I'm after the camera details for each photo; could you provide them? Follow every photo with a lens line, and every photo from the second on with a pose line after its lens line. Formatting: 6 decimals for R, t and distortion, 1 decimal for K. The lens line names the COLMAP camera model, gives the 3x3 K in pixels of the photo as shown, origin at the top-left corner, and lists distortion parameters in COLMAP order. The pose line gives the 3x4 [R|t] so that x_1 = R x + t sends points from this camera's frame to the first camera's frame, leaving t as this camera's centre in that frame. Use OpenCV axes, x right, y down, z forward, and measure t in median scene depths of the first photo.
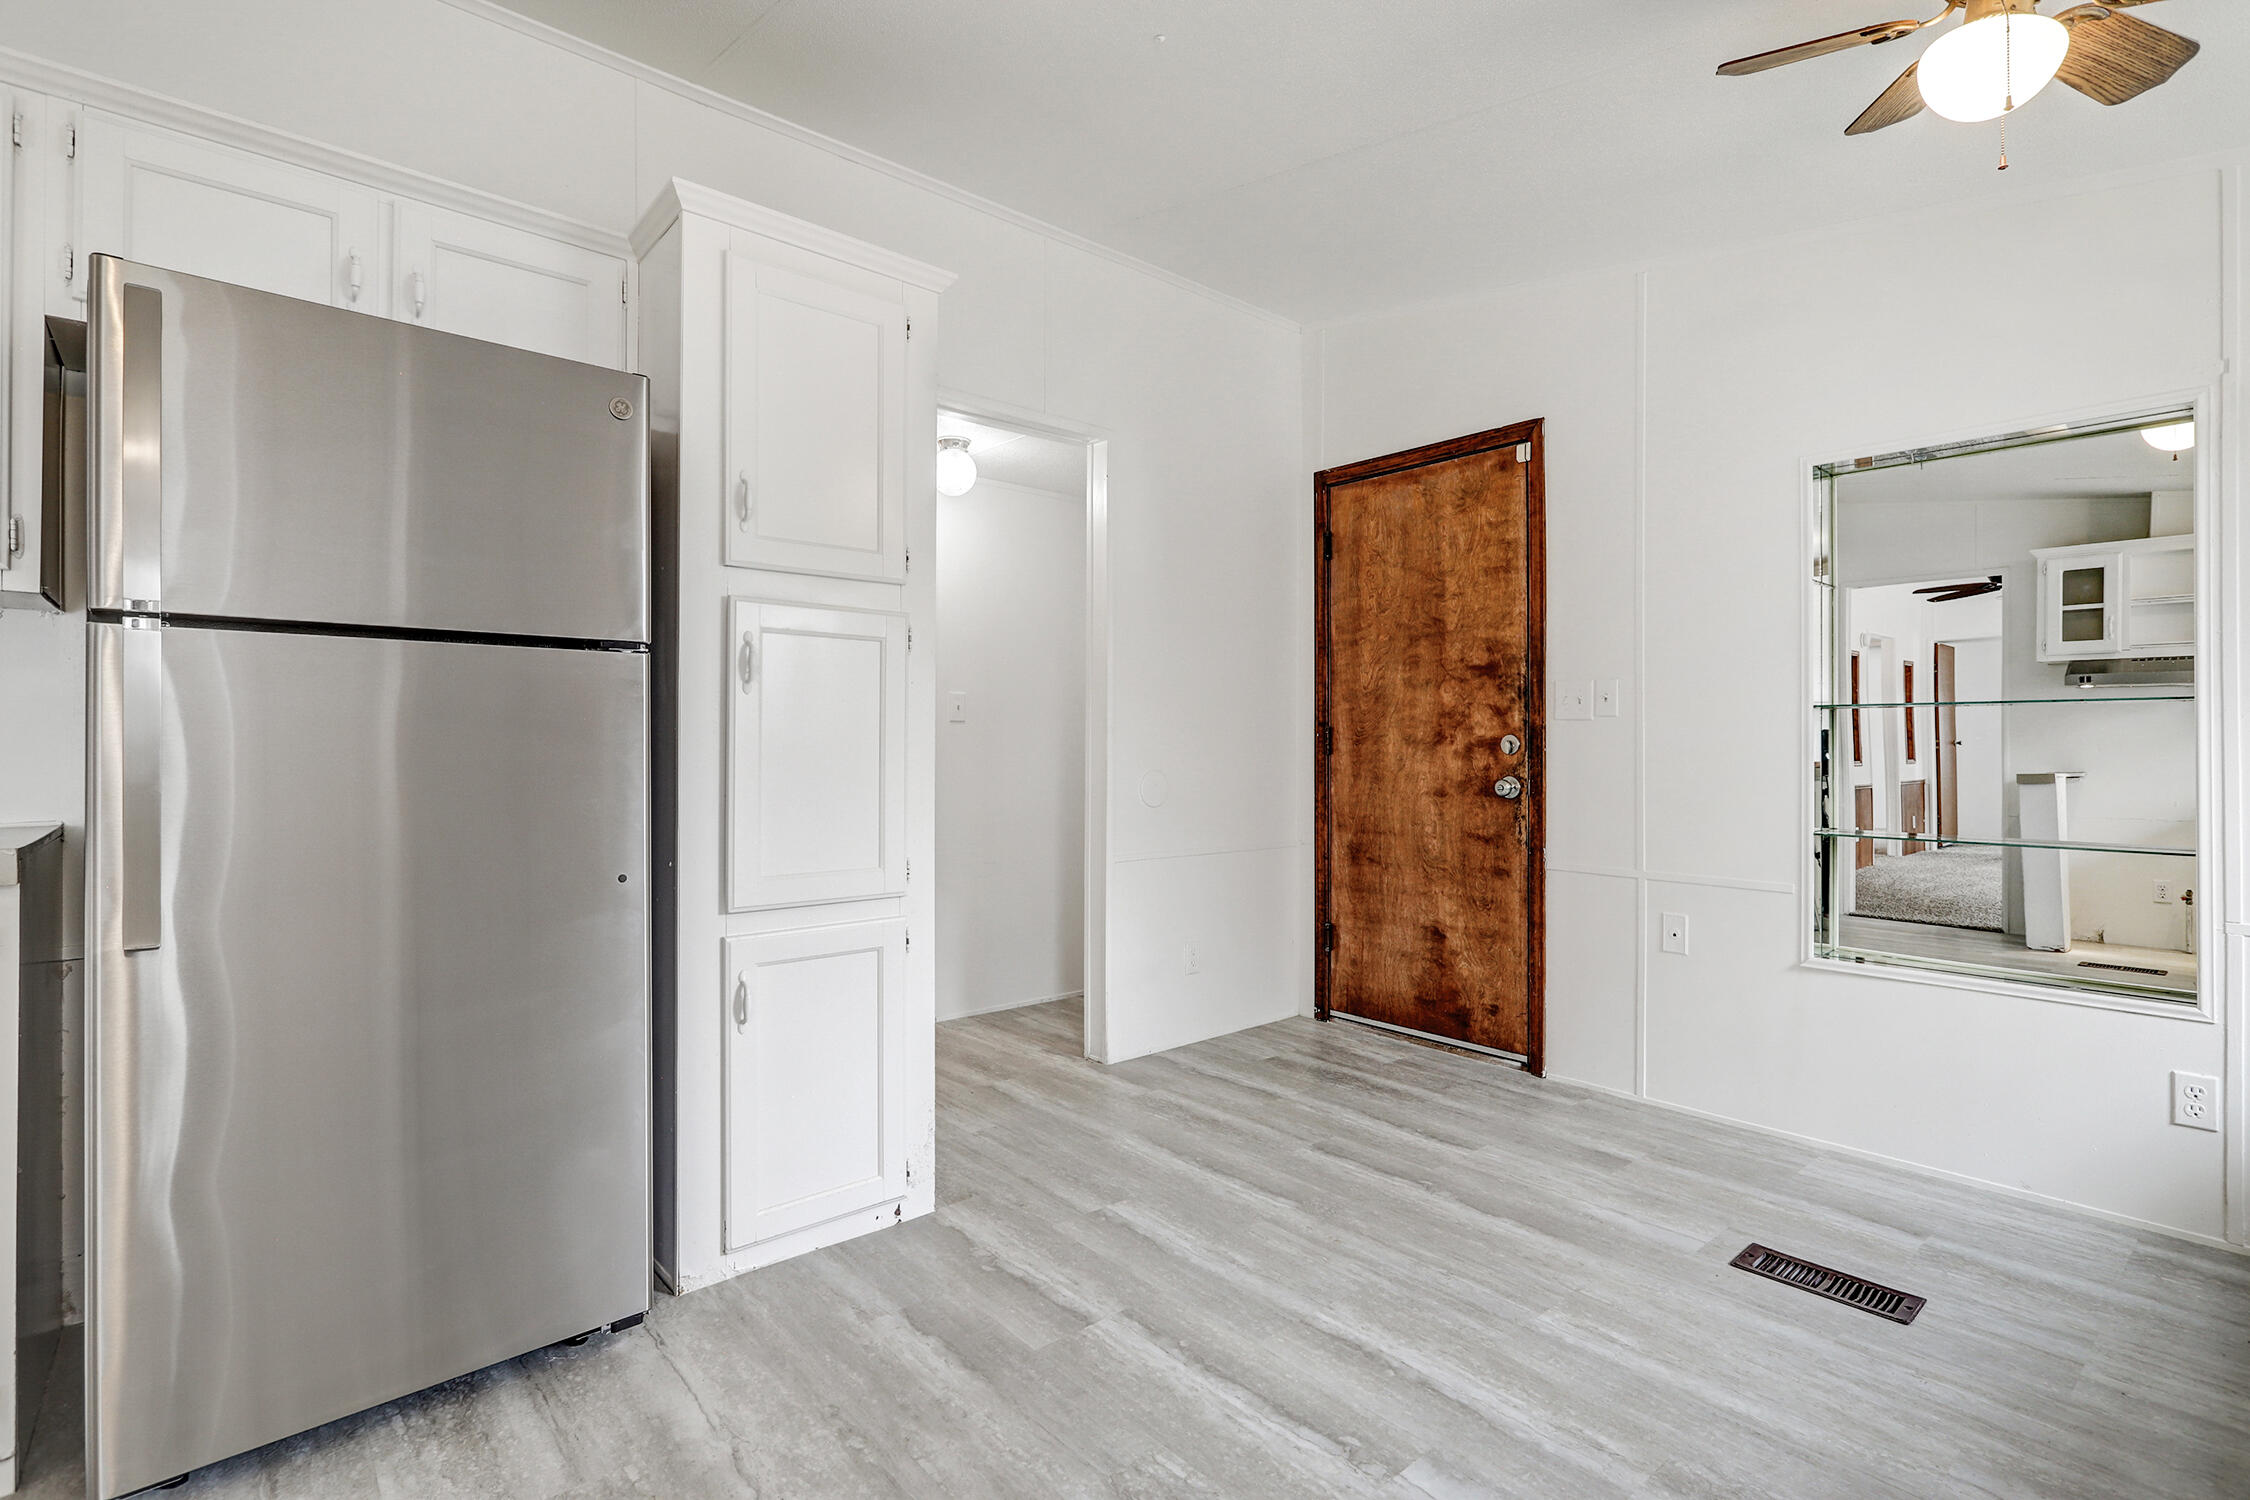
lens RADIAL K [[1066.4, 0, 1130.8], [0, 1066.4, 754.8], [0, 0, 1]] dist [-0.007681, 0.001756]
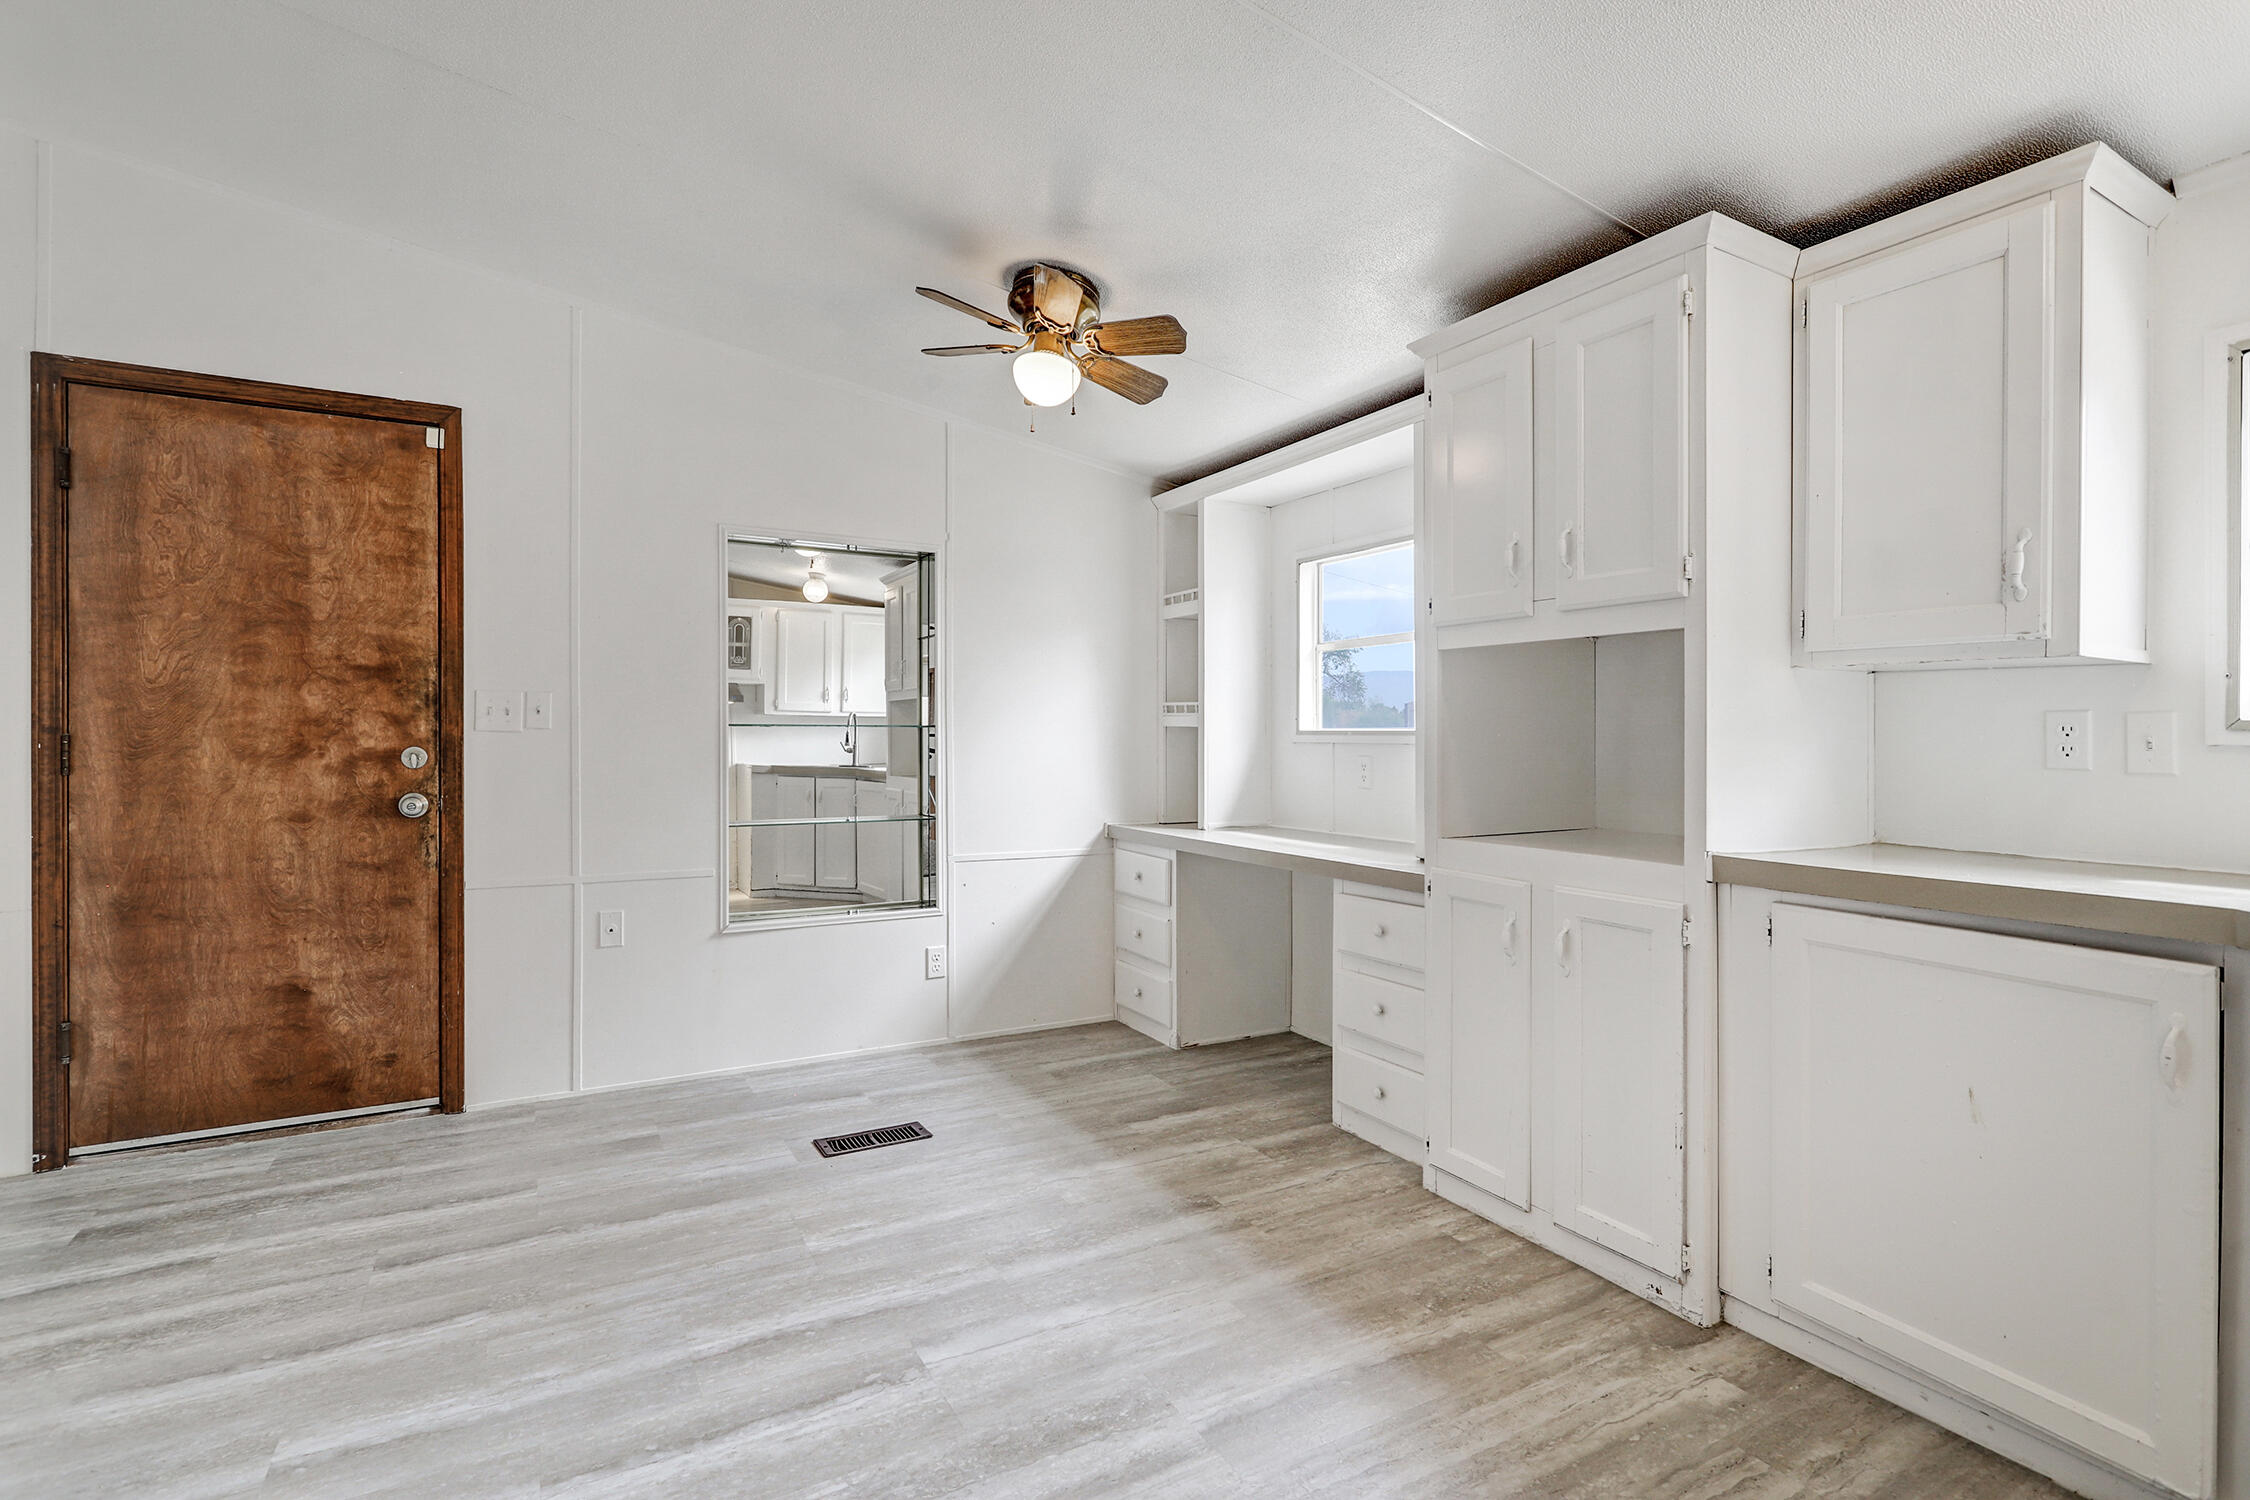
lens RADIAL K [[1066.4, 0, 1140.9], [0, 1066.4, 740.5], [0, 0, 1]] dist [-0.007681, 0.001756]
pose [[0.187012, -0.005564, 0.982342, -0.422062], [0.006819, 0.999967, 0.004366, -0.024439], [-0.982334, 0.005882, 0.187044, 0.238961]]
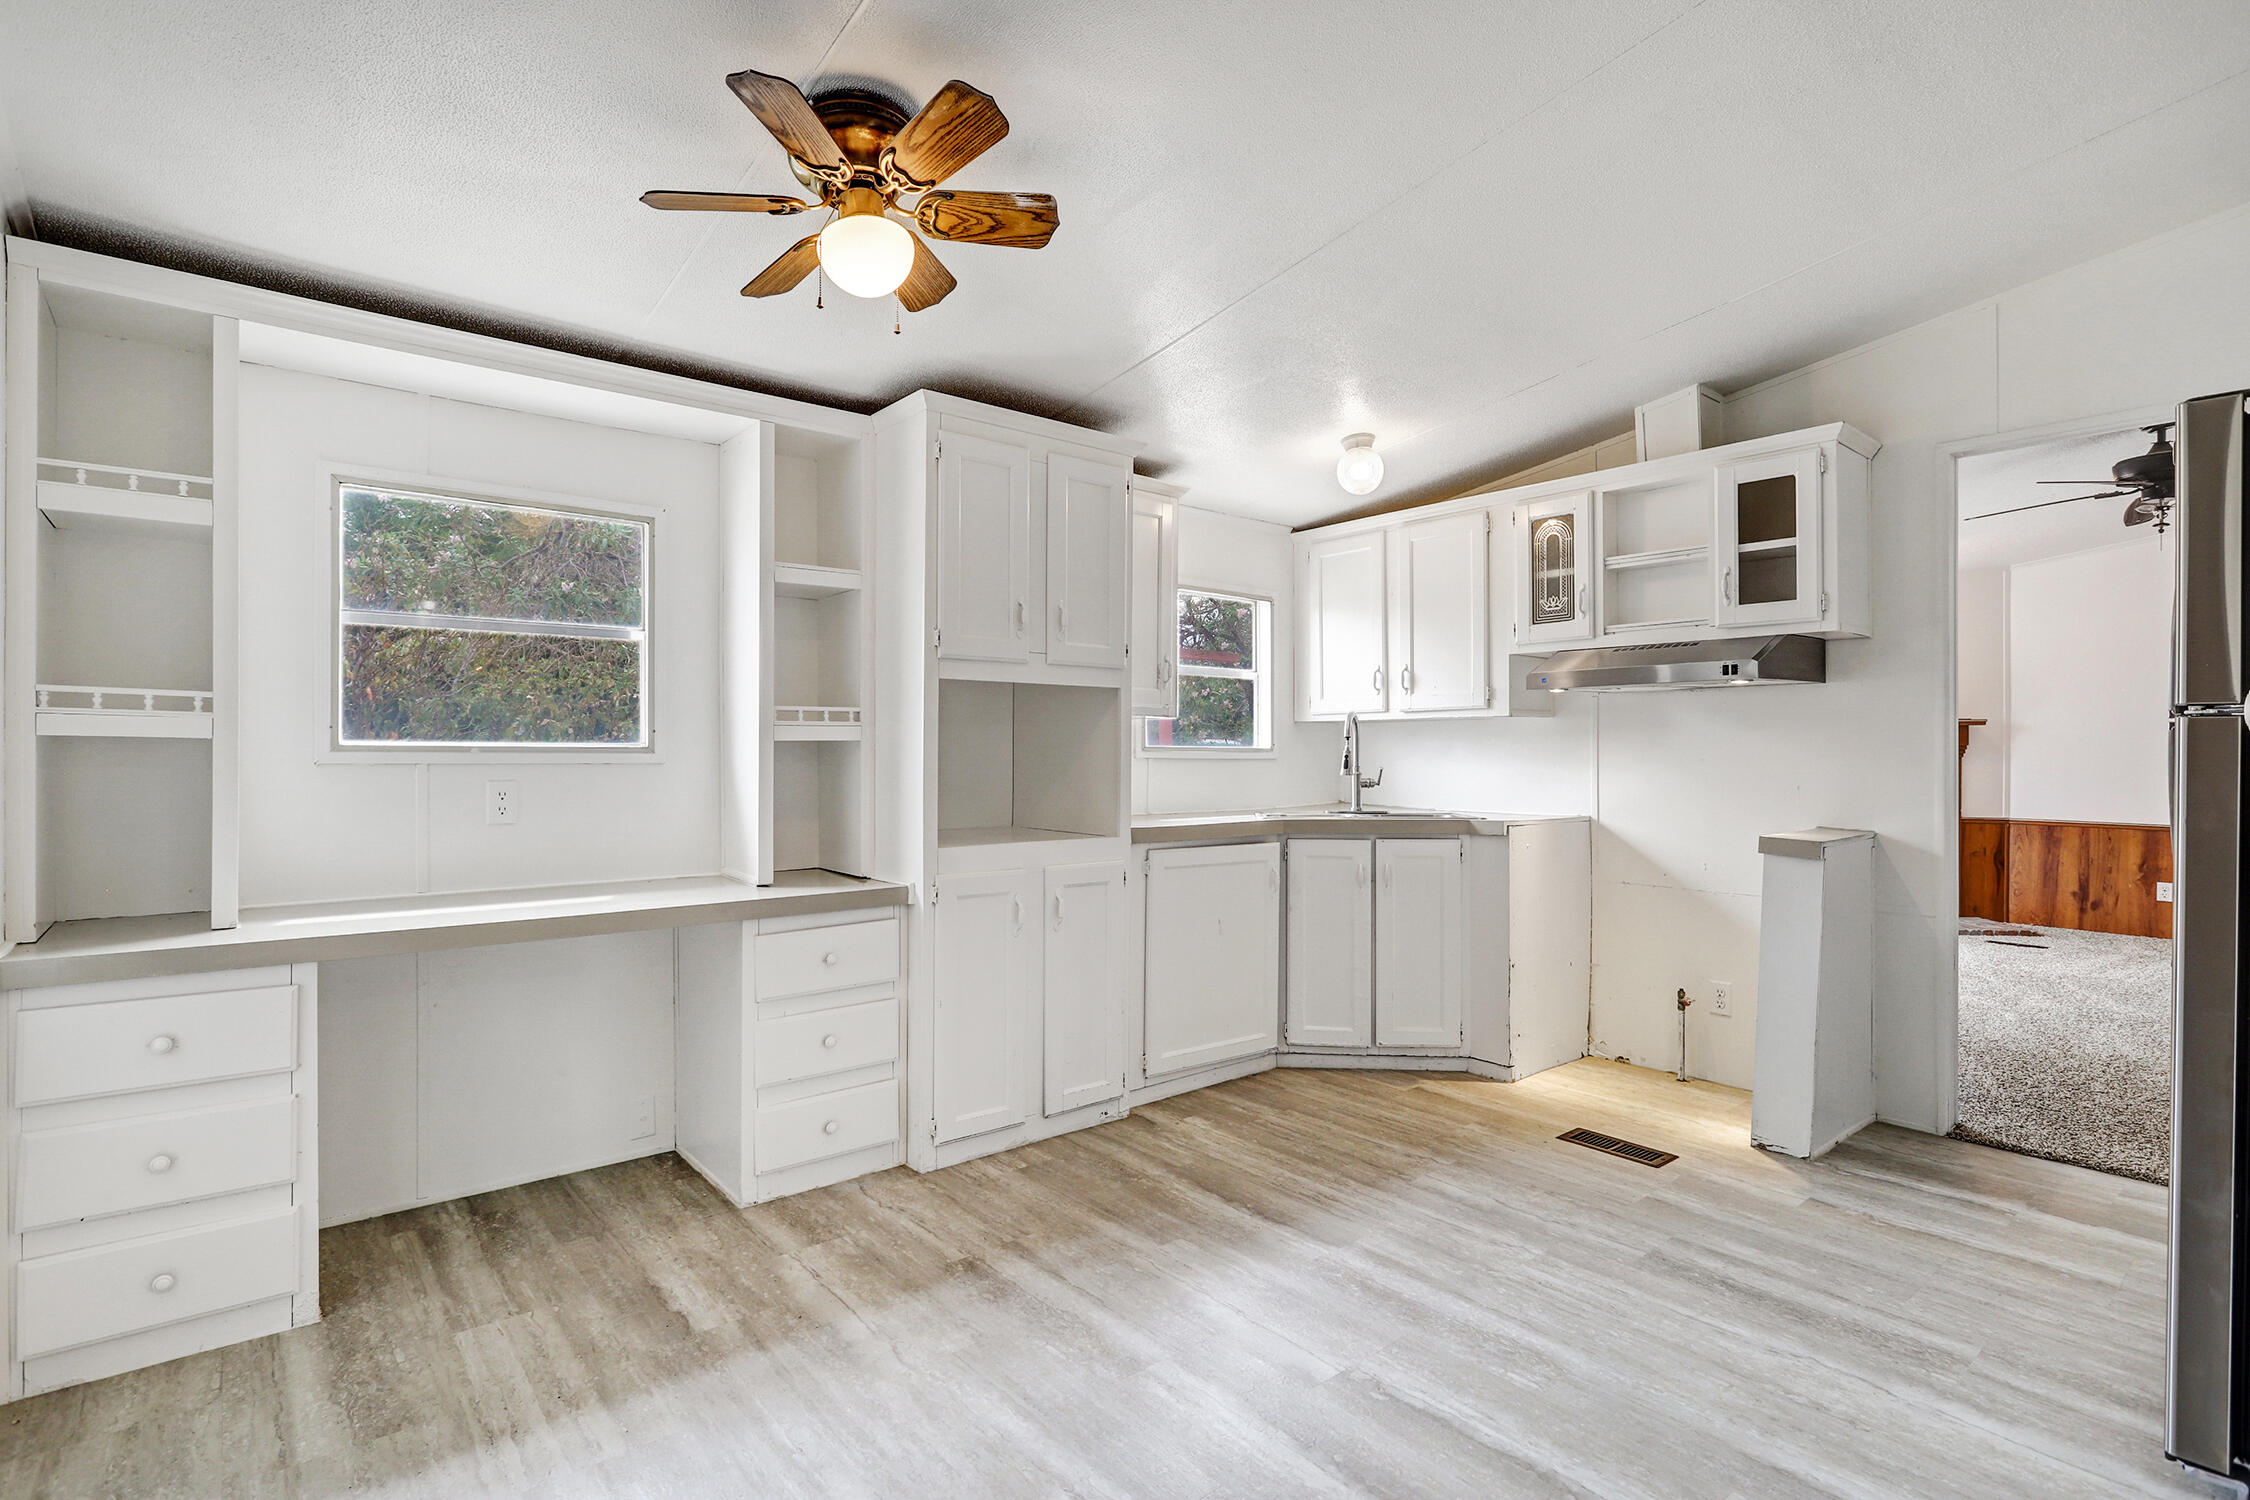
lens RADIAL K [[1088.2, 0, 1129.1], [0, 1088.2, 740.2], [0, 0, 1]] dist [-0.015064, 0.001364]
pose [[-0.999910, -0.008037, 0.010763, 0.230703], [-0.008018, 0.999966, 0.001787, -0.038889], [-0.010777, 0.001701, -0.999940, 1.065293]]
